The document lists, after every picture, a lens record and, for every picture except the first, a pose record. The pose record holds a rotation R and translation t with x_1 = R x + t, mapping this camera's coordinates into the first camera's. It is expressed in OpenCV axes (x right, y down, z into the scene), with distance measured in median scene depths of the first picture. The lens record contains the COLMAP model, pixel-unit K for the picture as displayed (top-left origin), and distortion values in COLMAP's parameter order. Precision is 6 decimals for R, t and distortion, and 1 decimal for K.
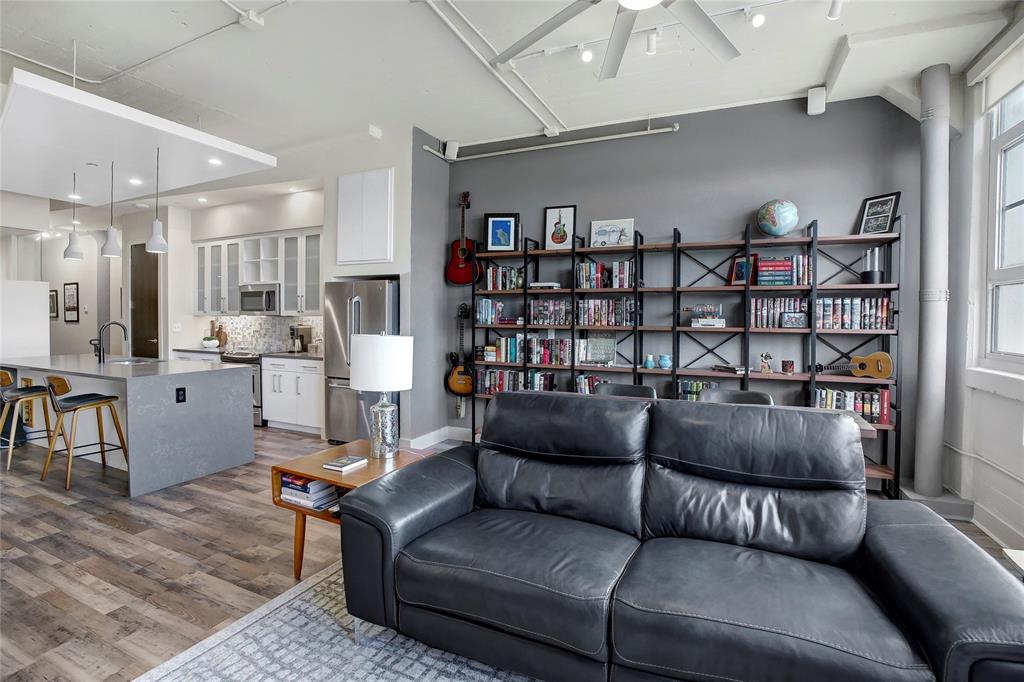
lens RADIAL K [[476.5, 0, 511.6], [0, 476.5, 325.2], [0, 0, 1]] dist [-0.073722, 0.018591]
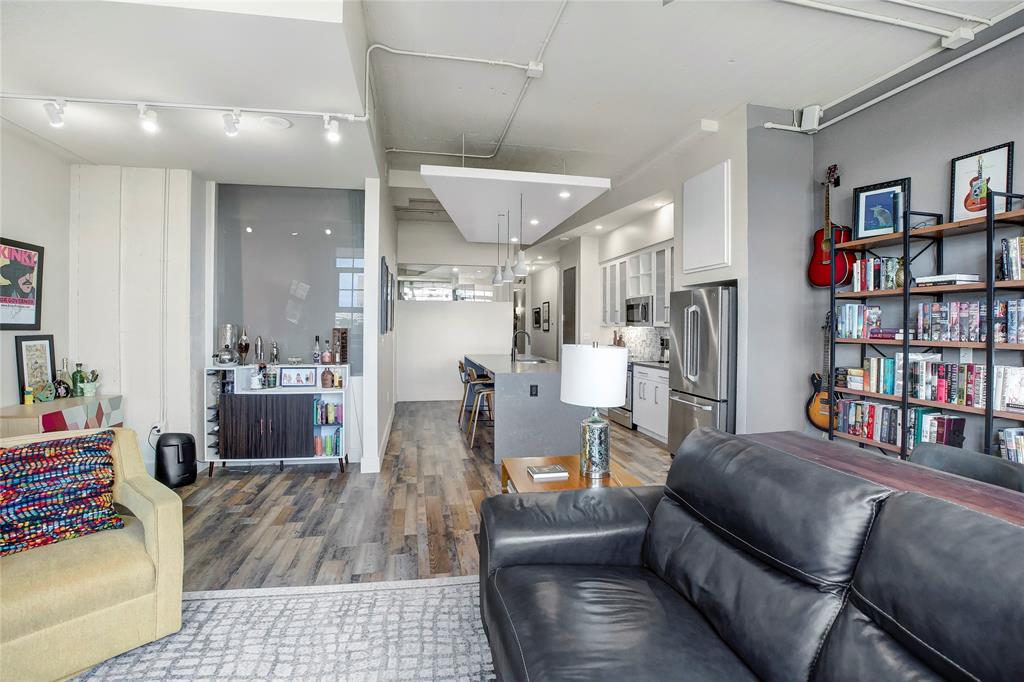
lens RADIAL K [[470.3, 0, 518.6], [0, 470.3, 327.1], [0, 0, 1]] dist [-0.066892, 0.015379]
pose [[0.594847, 0.001876, -0.803837, 0.209219], [-0.018386, 0.999767, -0.011273, -0.002127], [0.803629, 0.021485, 0.594743, 0.172216]]
